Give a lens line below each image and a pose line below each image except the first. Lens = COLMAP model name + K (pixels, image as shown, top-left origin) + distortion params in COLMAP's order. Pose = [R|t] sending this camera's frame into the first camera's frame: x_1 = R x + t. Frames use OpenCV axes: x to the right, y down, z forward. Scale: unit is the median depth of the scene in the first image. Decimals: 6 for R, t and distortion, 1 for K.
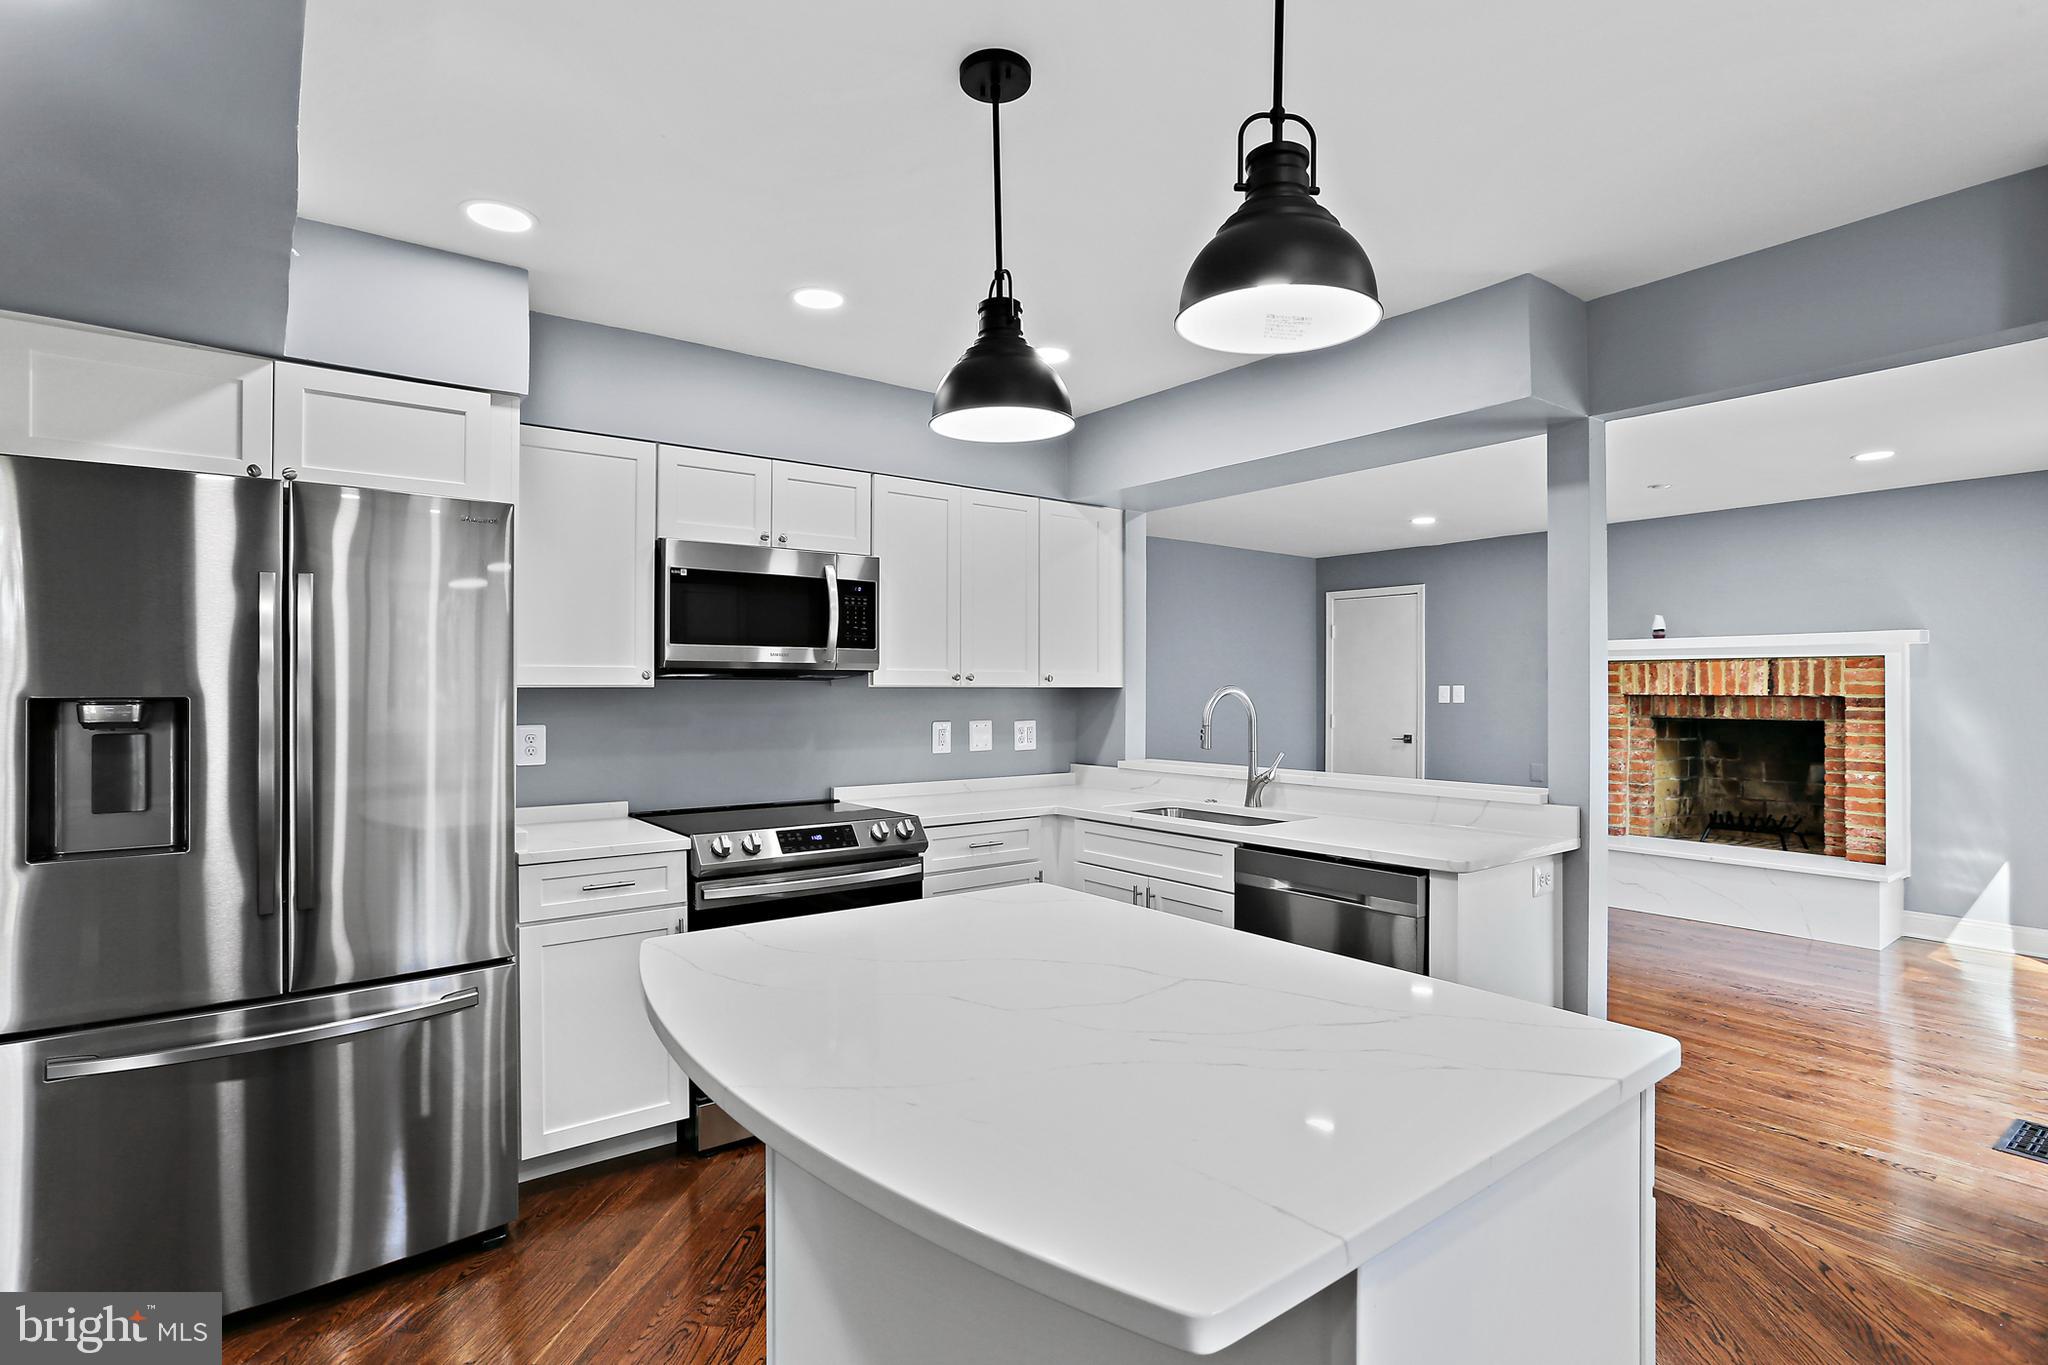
lens RADIAL K [[1003.7, 0, 1017.6], [0, 1003.7, 682.8], [0, 0, 1]] dist [-0.063719, 0.041247]
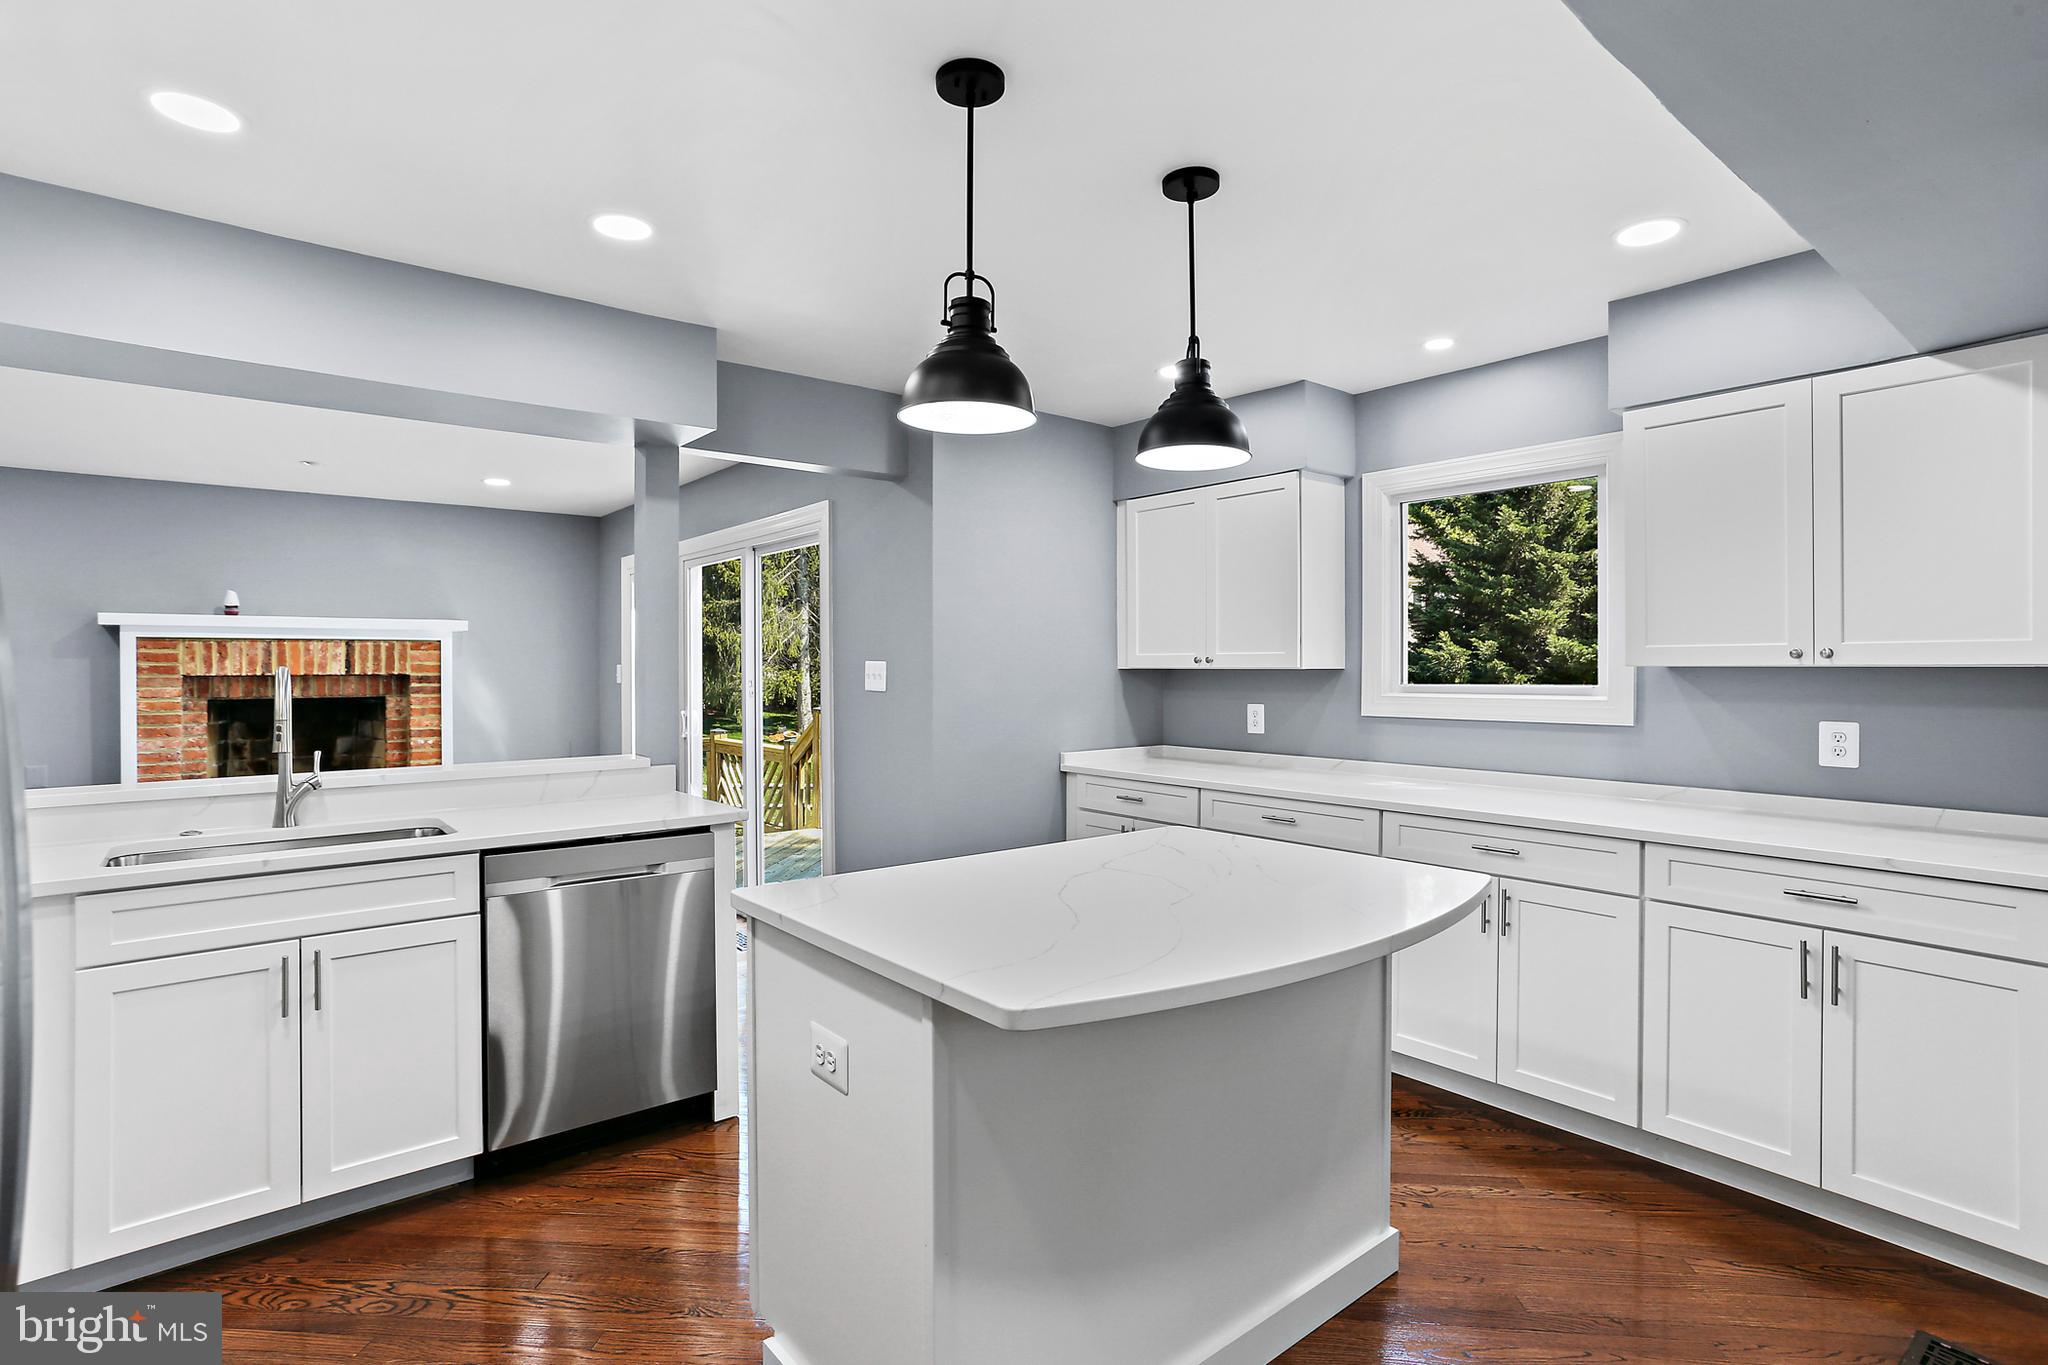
lens RADIAL K [[997.0, 0, 1006.5], [0, 997.0, 669.9], [0, 0, 1]] dist [-0.061054, 0.039944]
pose [[-0.027055, -0.004810, 0.999622, -0.322026], [-0.001208, 0.999988, 0.004779, 0.001845], [-0.999633, -0.001079, -0.027061, 0.308165]]
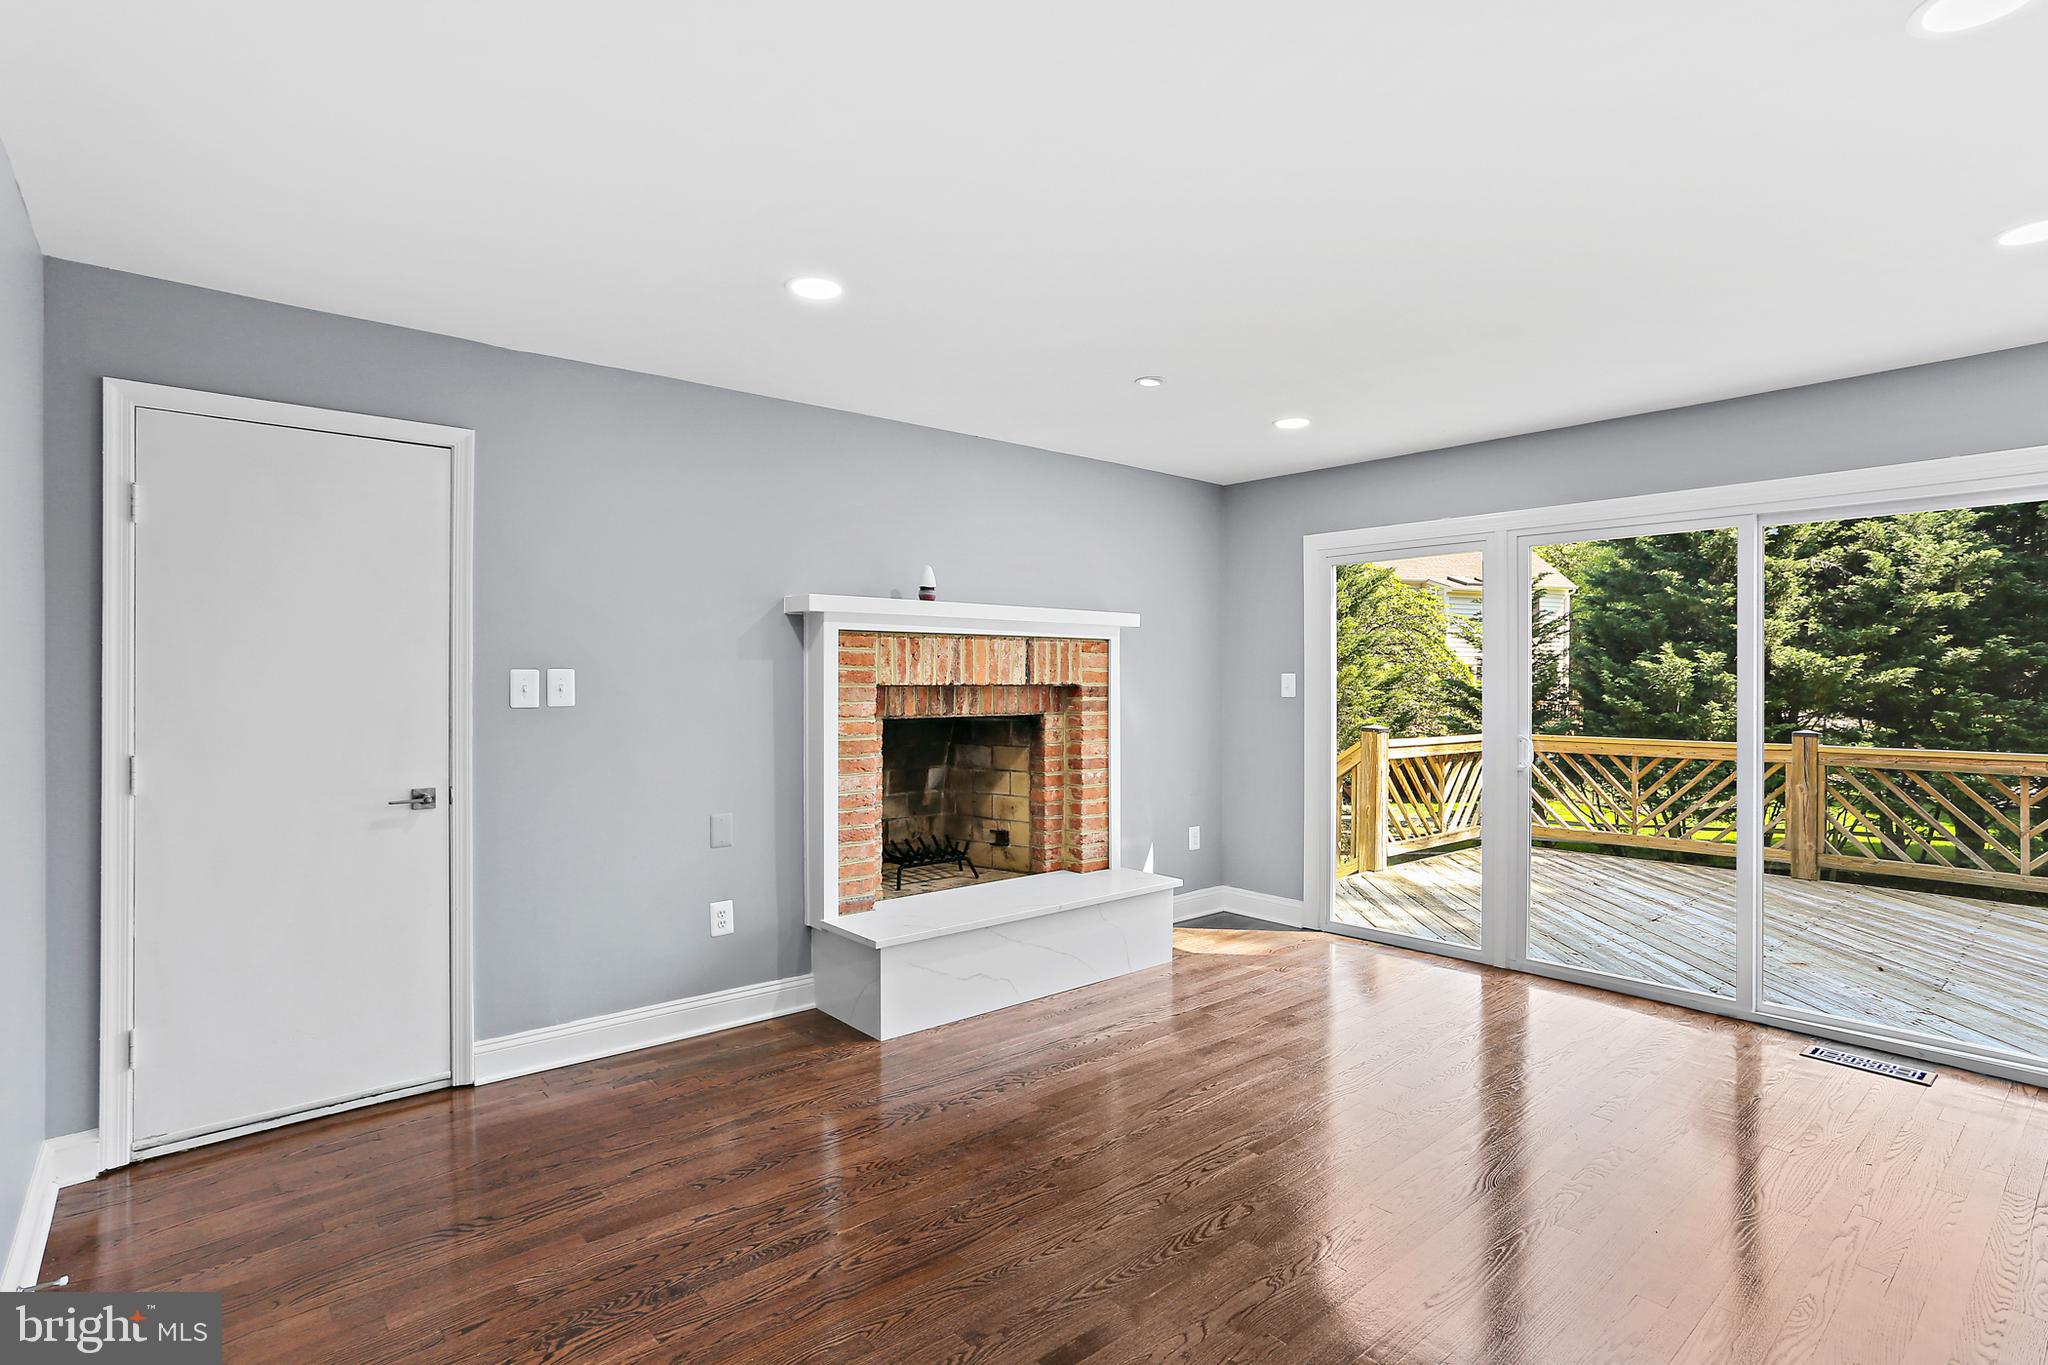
lens RADIAL K [[1003.7, 0, 1017.6], [0, 1003.7, 682.8], [0, 0, 1]] dist [-0.063719, 0.041247]
pose [[-0.058215, -0.007314, 0.998277, -0.035603], [-0.006272, 0.999956, 0.006960, 0.005984], [-0.998284, -0.005856, -0.058259, 1.055974]]
